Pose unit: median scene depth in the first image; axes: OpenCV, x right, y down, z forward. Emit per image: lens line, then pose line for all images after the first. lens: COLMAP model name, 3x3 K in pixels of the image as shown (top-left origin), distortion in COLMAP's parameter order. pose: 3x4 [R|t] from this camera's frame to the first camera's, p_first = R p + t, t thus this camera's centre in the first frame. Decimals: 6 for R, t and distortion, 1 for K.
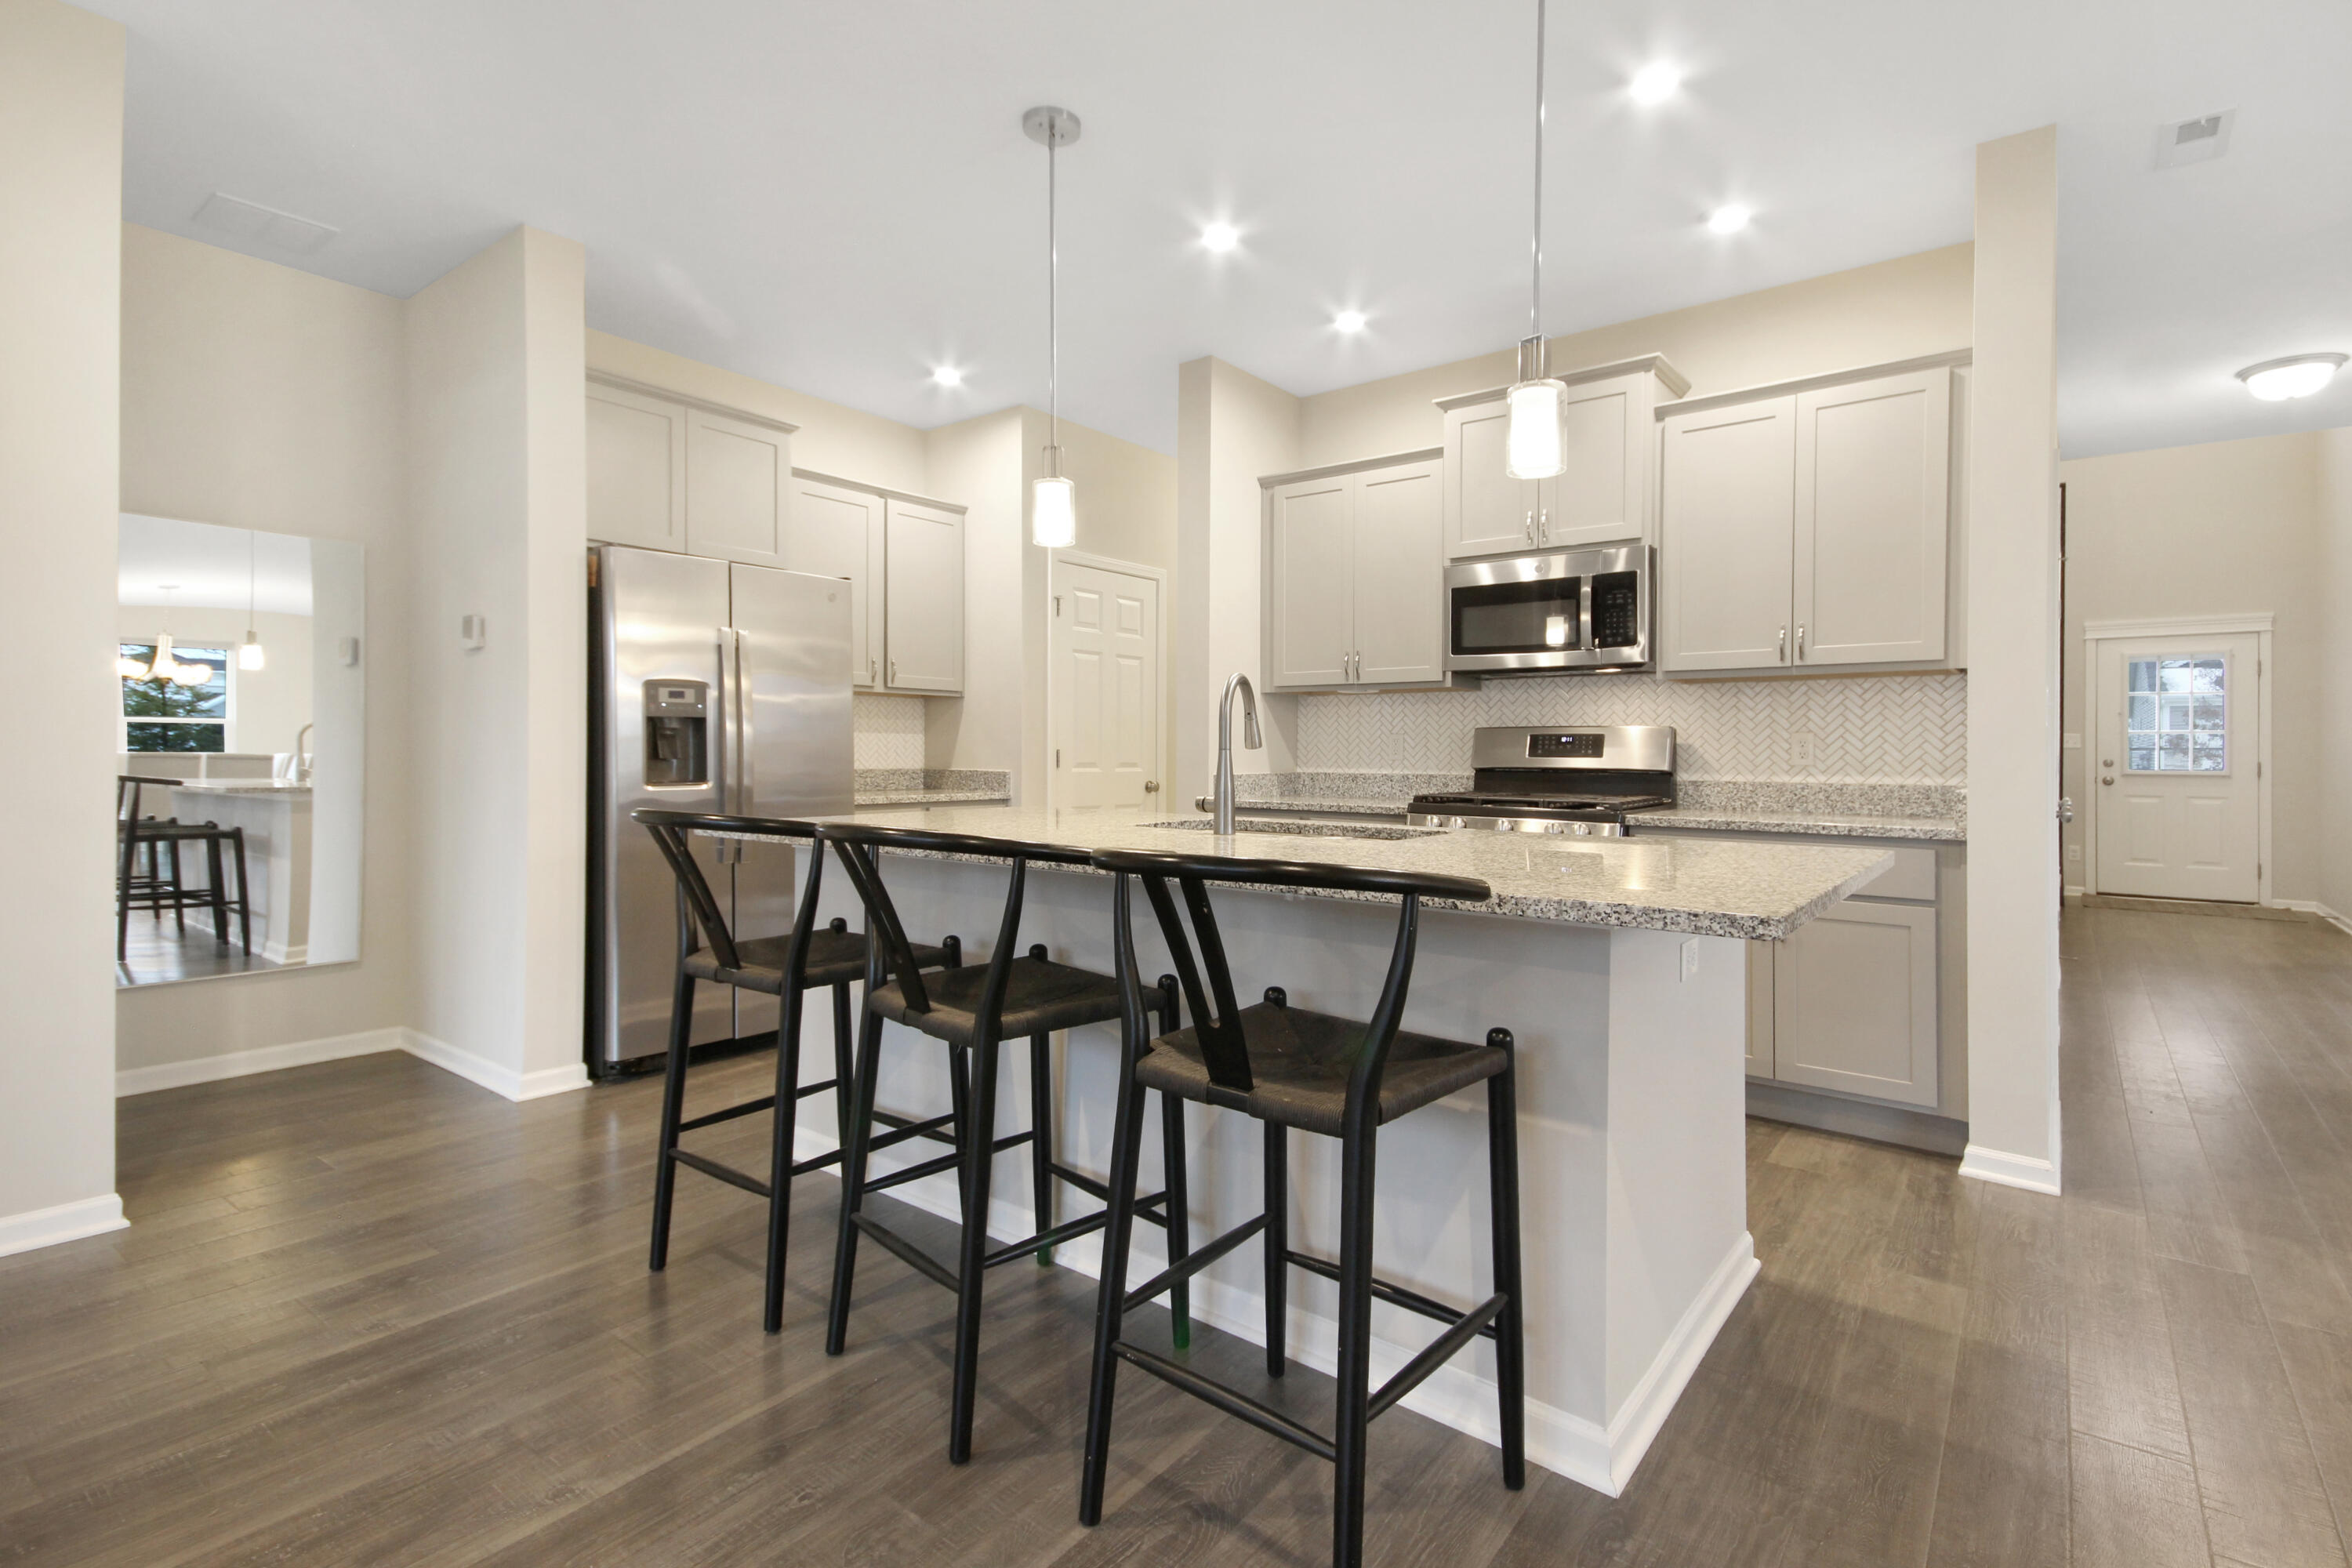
lens RADIAL K [[1076.0, 0, 1171.3], [0, 1076.0, 755.3], [0, 0, 1]] dist [0.069278, 0.000025]
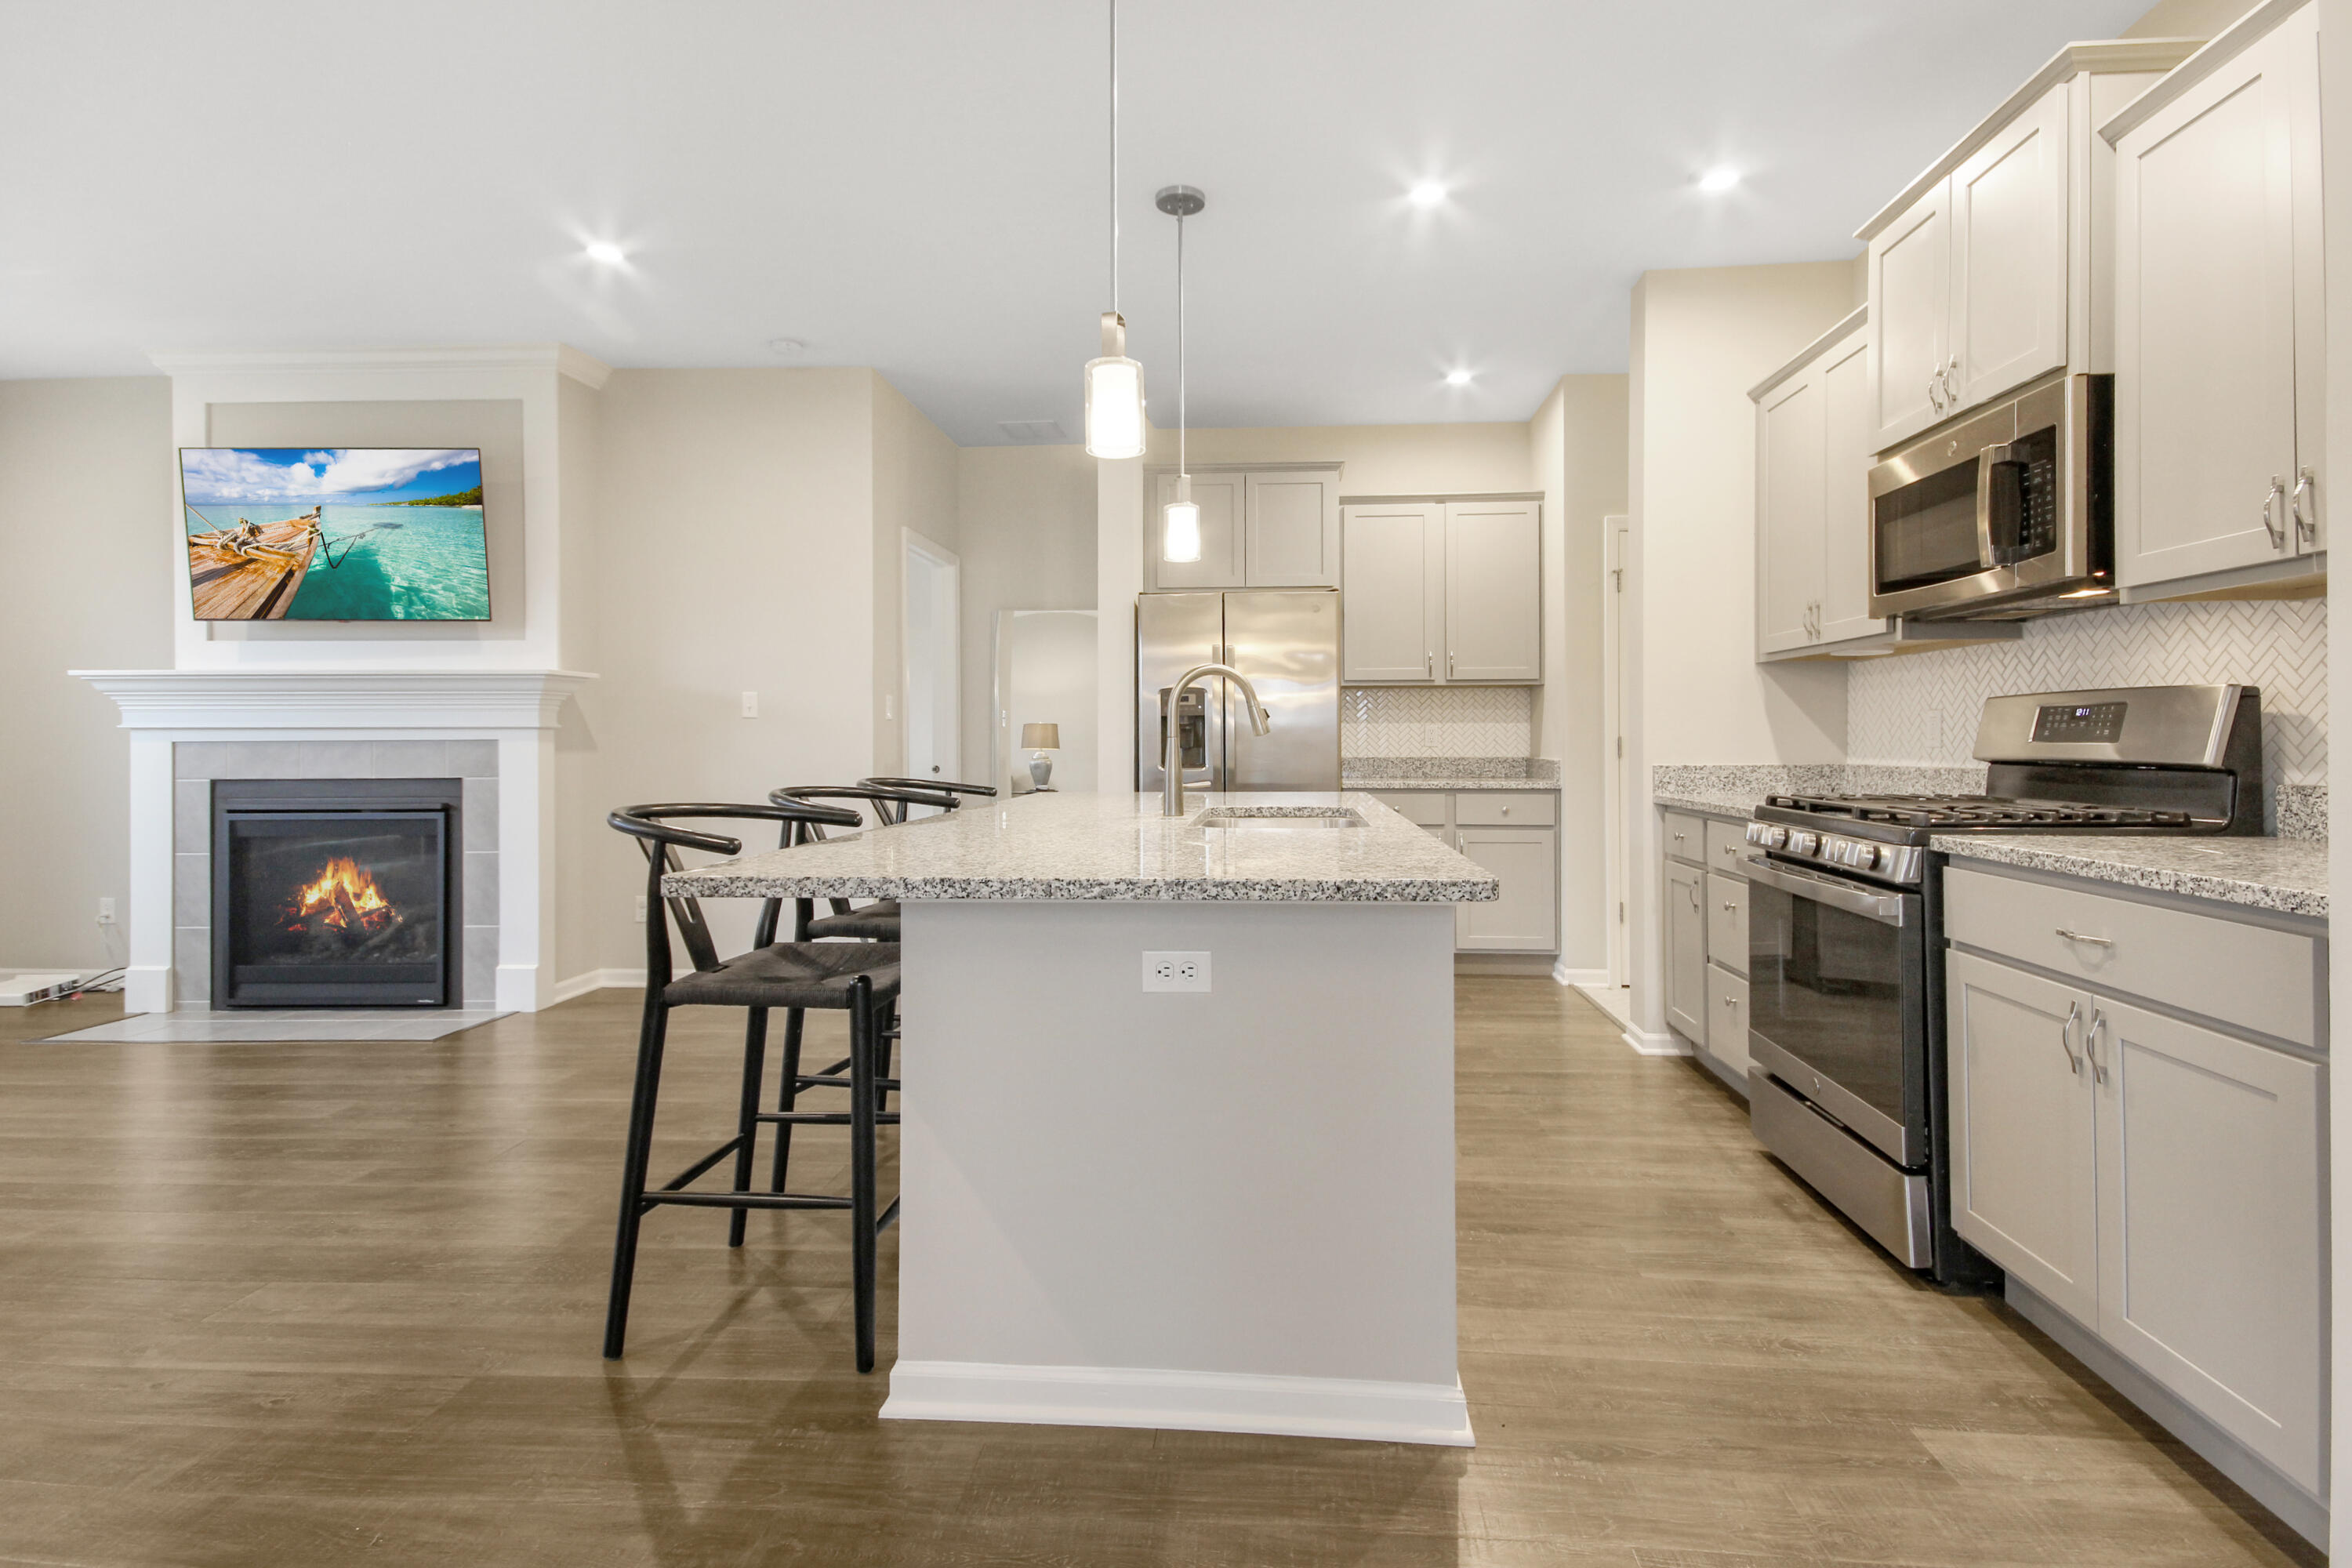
lens RADIAL K [[1054.9, 0, 1214.2], [0, 1054.9, 744.5], [0, 0, 1]] dist [0.095797, -0.033146]
pose [[0.580715, -0.003656, -0.814099, 0.577316], [0.003105, 0.999993, -0.002276, 0.003014], [0.814101, -0.001206, 0.580722, 0.257670]]
